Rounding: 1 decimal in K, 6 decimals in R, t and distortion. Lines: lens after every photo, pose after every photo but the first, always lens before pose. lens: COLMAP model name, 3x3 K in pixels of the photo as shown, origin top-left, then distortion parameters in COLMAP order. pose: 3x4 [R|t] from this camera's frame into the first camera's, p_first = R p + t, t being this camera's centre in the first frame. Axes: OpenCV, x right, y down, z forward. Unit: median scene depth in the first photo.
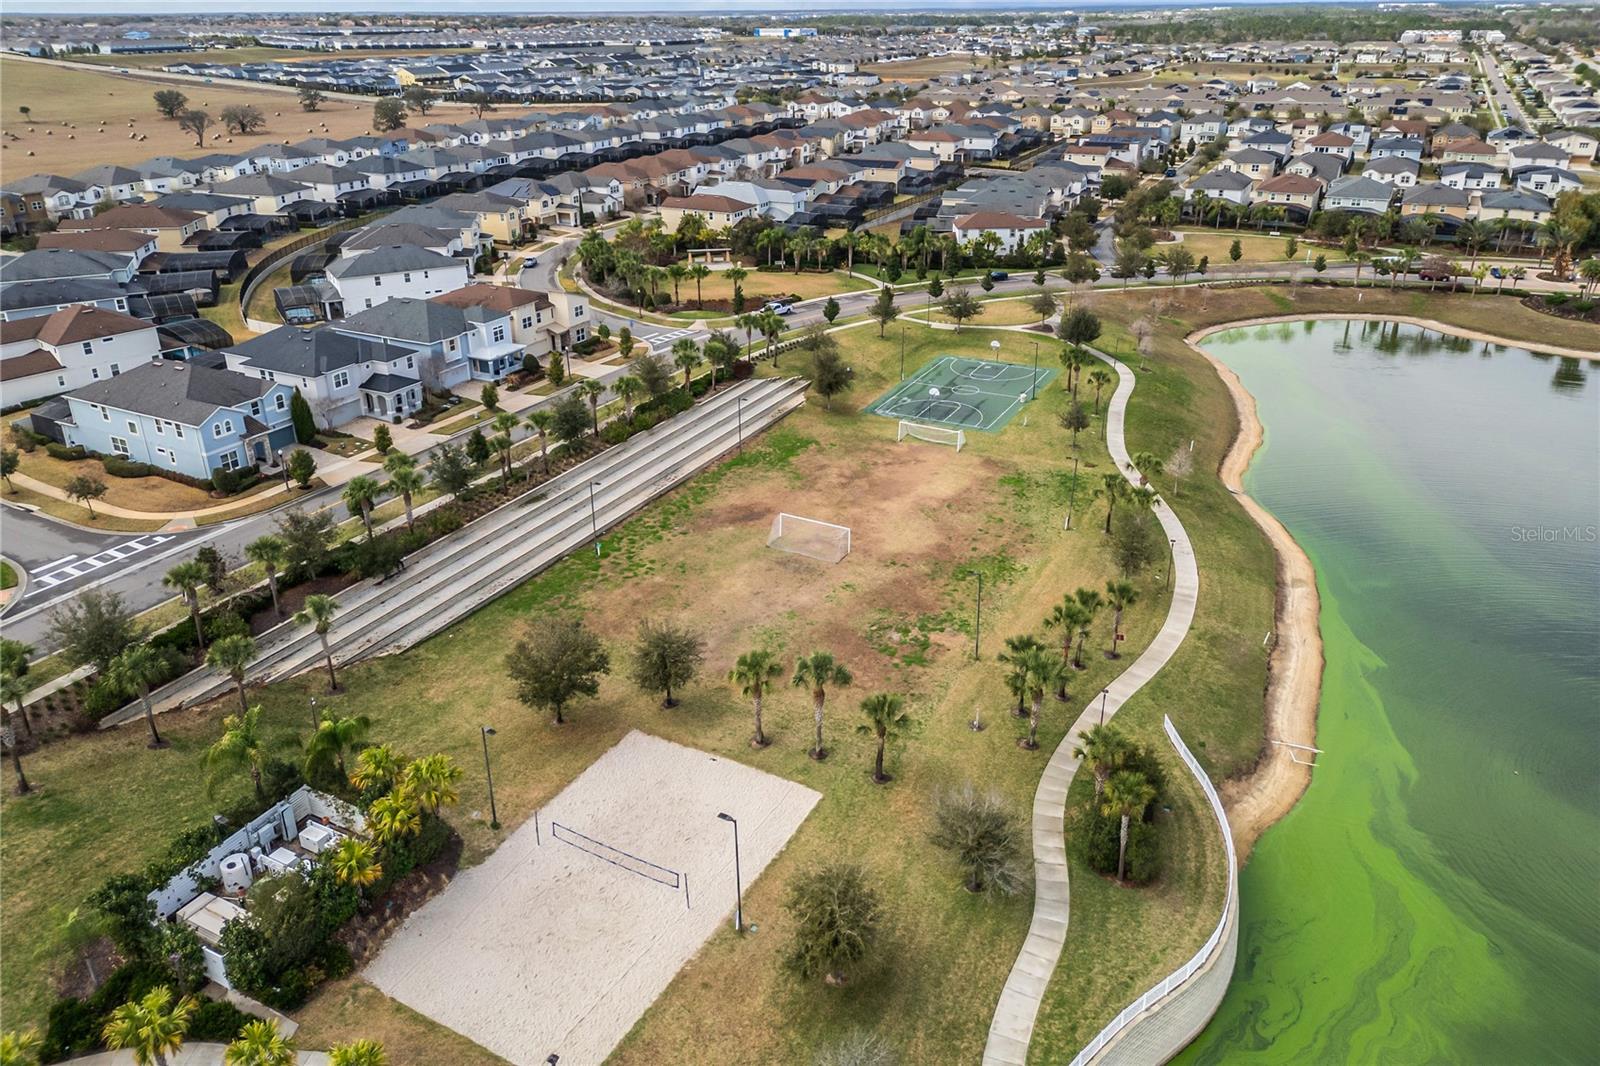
lens RADIAL K [[1102.0, 0, 804.7], [0, 1102.0, 492.4], [0, 0, 1]] dist [0.083424, -0.094089]
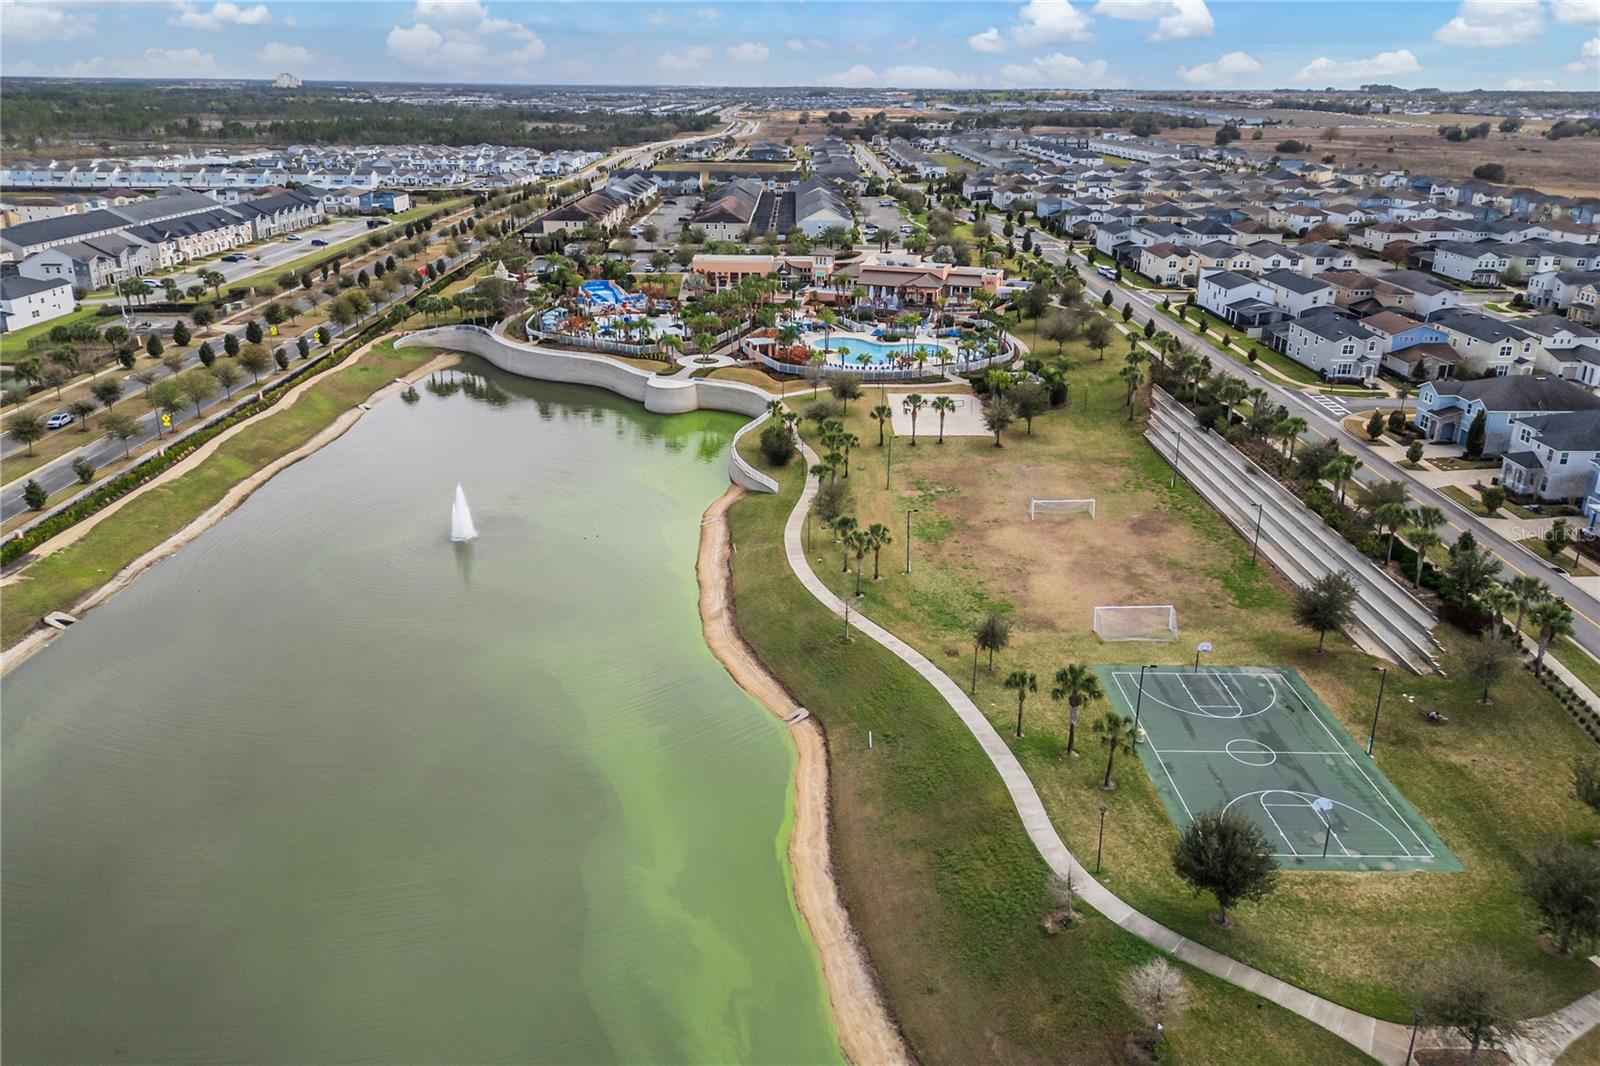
lens RADIAL K [[1102.0, 0, 804.7], [0, 1102.0, 492.4], [0, 0, 1]] dist [0.083424, -0.094089]
pose [[-0.879962, 0.164007, -0.445834, 0.736712], [-0.190931, 0.737265, 0.648063, -0.658614], [0.434985, 0.655395, -0.617451, 1.441844]]
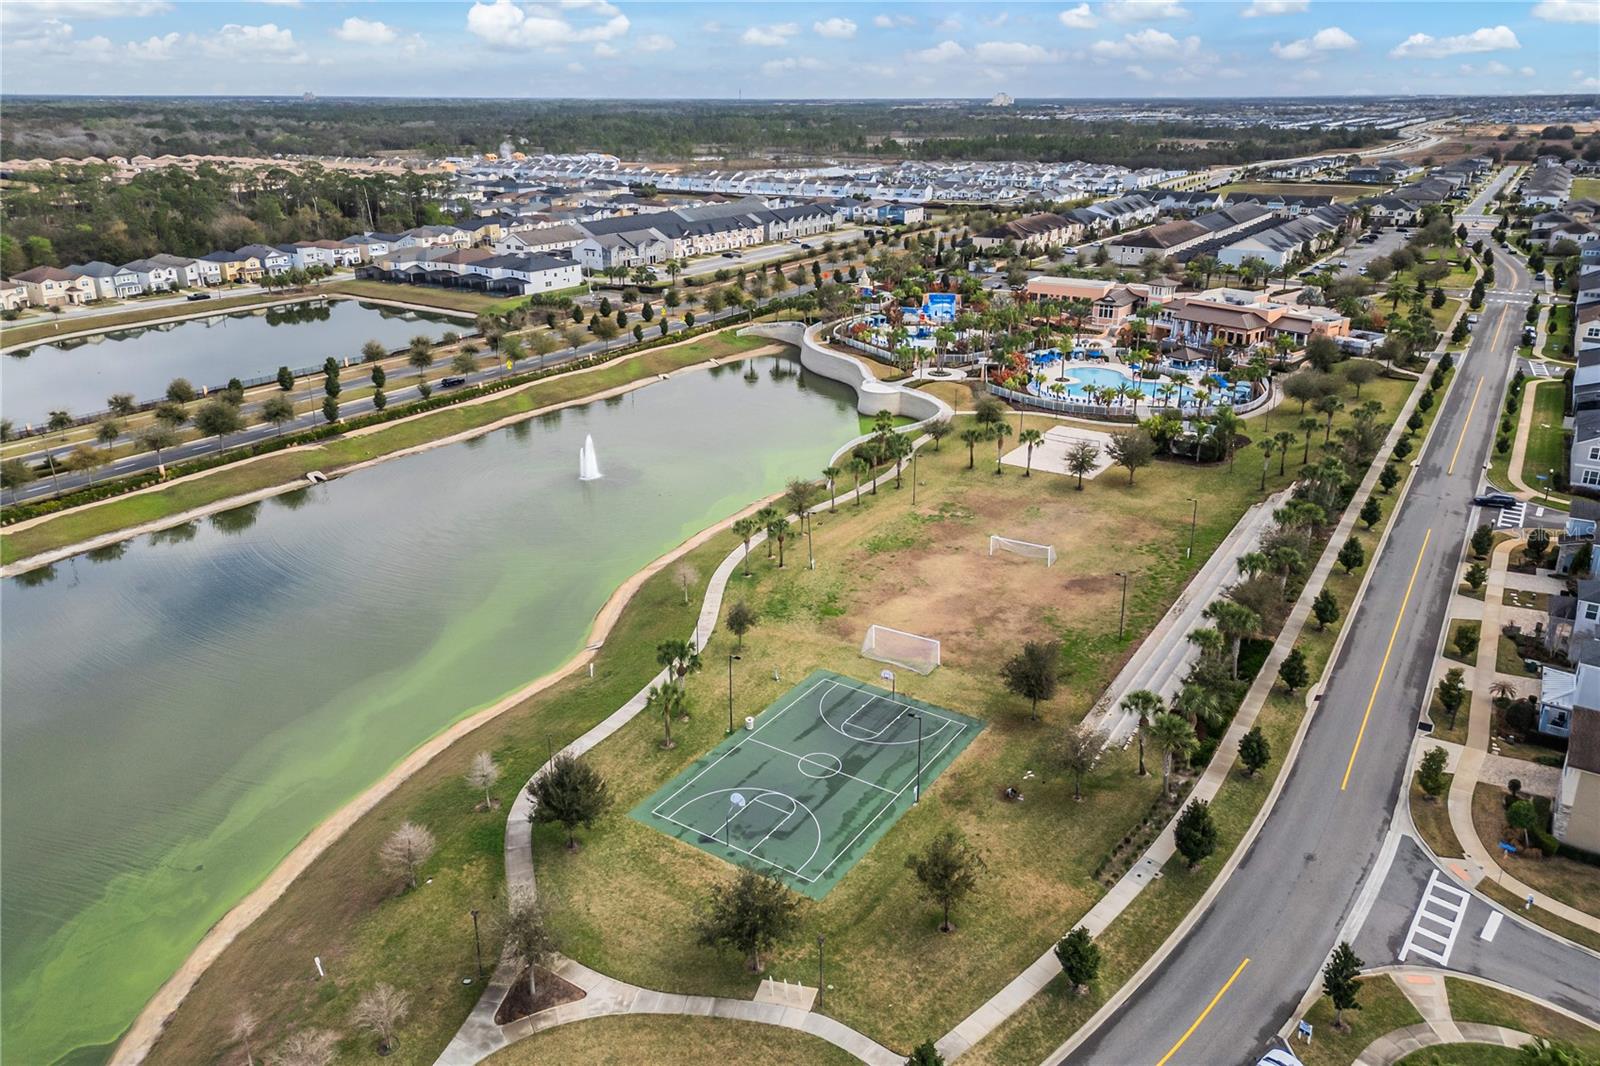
lens RADIAL K [[1109.6, 0, 806.1], [0, 1109.6, 483.5], [0, 0, 1]] dist [0.069490, -0.068454]
pose [[-0.995908, -0.021768, 0.087713, 0.125249], [0.043411, 0.736026, 0.675560, -0.784395], [-0.079265, 0.676603, -0.732069, 1.665800]]
